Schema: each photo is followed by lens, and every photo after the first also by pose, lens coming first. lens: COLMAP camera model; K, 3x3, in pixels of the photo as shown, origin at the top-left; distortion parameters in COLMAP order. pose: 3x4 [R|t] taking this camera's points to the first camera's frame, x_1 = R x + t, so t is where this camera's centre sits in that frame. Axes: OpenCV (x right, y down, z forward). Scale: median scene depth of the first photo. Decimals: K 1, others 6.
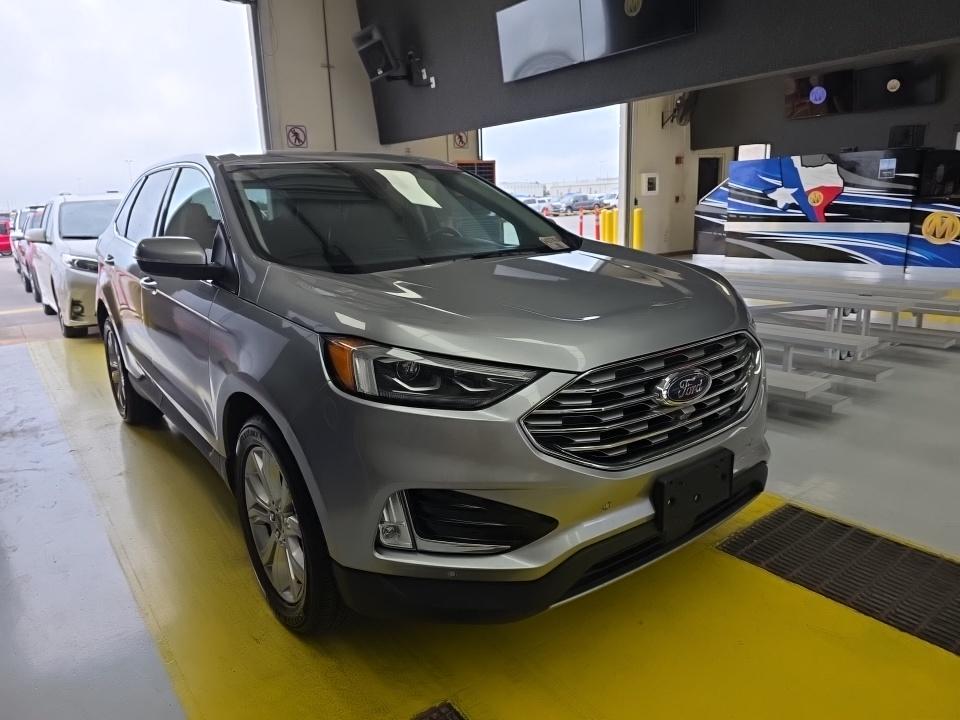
lens RADIAL K [[651.7, 0, 480.0], [0, 651.7, 360.0], [0, 0, 1]] dist [0.035506, -0.000794]
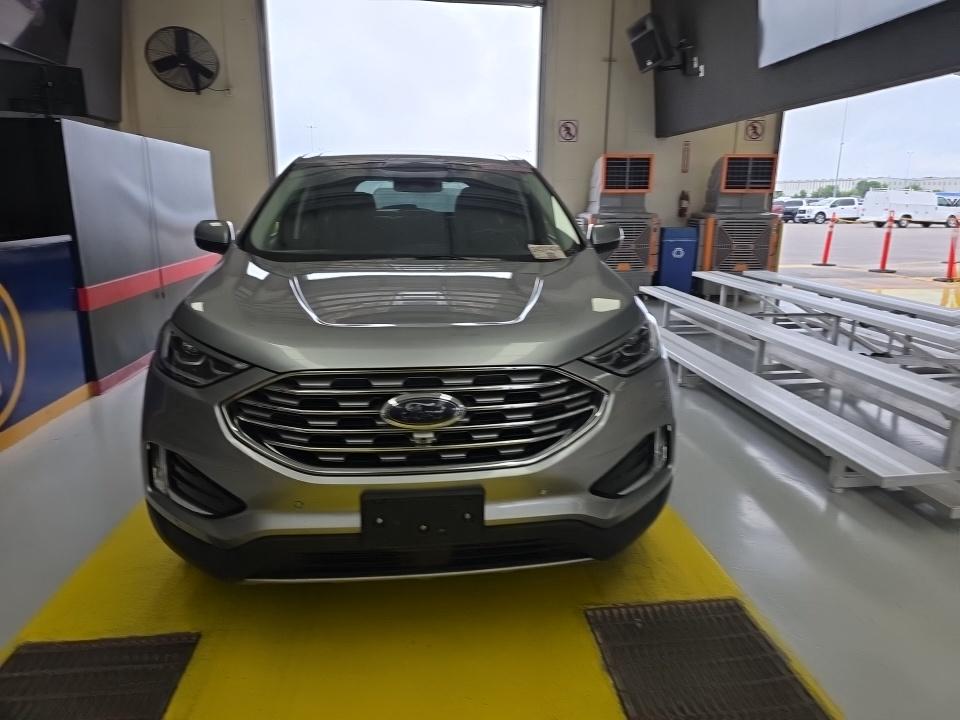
lens RADIAL K [[672.9, 0, 480.0], [0, 672.9, 360.0], [0, 0, 1]] dist [0.006652, 0.000197]
pose [[0.856546, 0.157791, -0.491357, 0.207733], [-0.154250, 0.986864, 0.048021, -0.022431], [0.492480, 0.034659, 0.869633, 0.042556]]
